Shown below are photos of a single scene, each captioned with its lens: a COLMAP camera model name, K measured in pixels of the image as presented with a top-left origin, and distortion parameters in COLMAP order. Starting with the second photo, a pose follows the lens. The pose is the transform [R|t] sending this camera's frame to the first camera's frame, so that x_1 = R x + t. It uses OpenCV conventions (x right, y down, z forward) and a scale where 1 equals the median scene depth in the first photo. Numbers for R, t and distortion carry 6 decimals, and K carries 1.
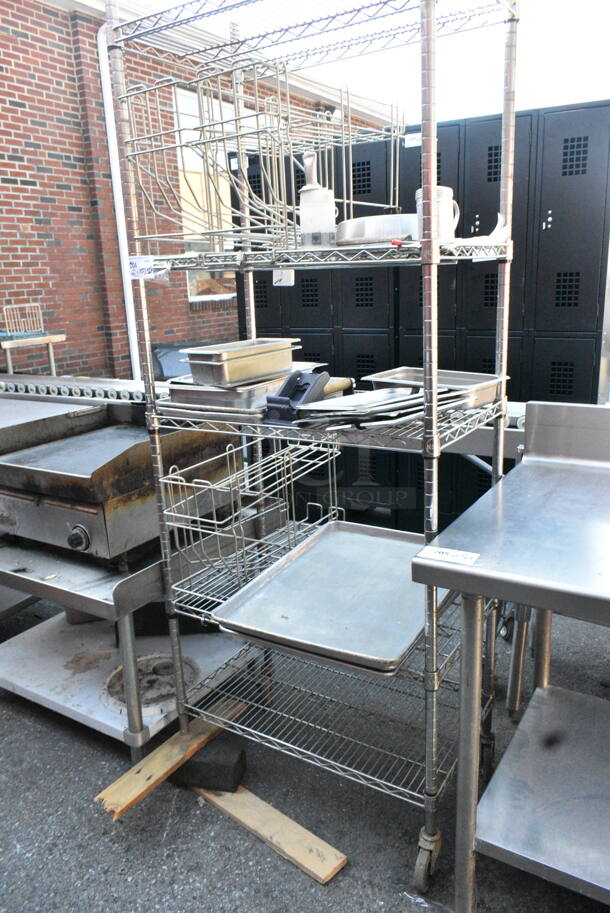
lens RADIAL K [[705.5, 0, 300.7], [0, 705.5, 458.6], [0, 0, 1]] dist [-0.022456, 0.005807]
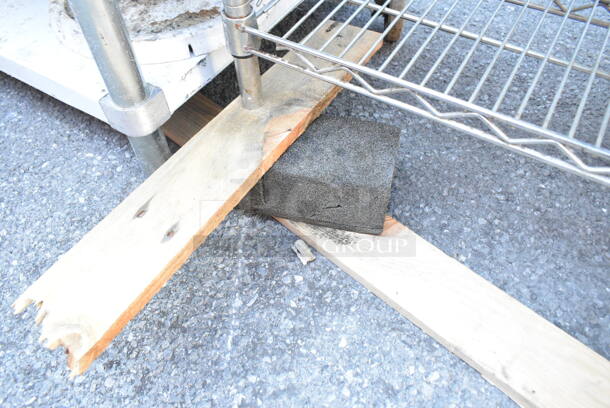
lens RADIAL K [[471.4, 0, 302.6], [0, 471.4, 202.9], [0, 0, 1]] dist [-0.022456, 0.005807]
pose [[0.999937, 0.003619, -0.010582, -0.140101], [0.003562, 0.793859, 0.608092, 0.285238], [0.010602, -0.608091, 0.793796, 0.788092]]
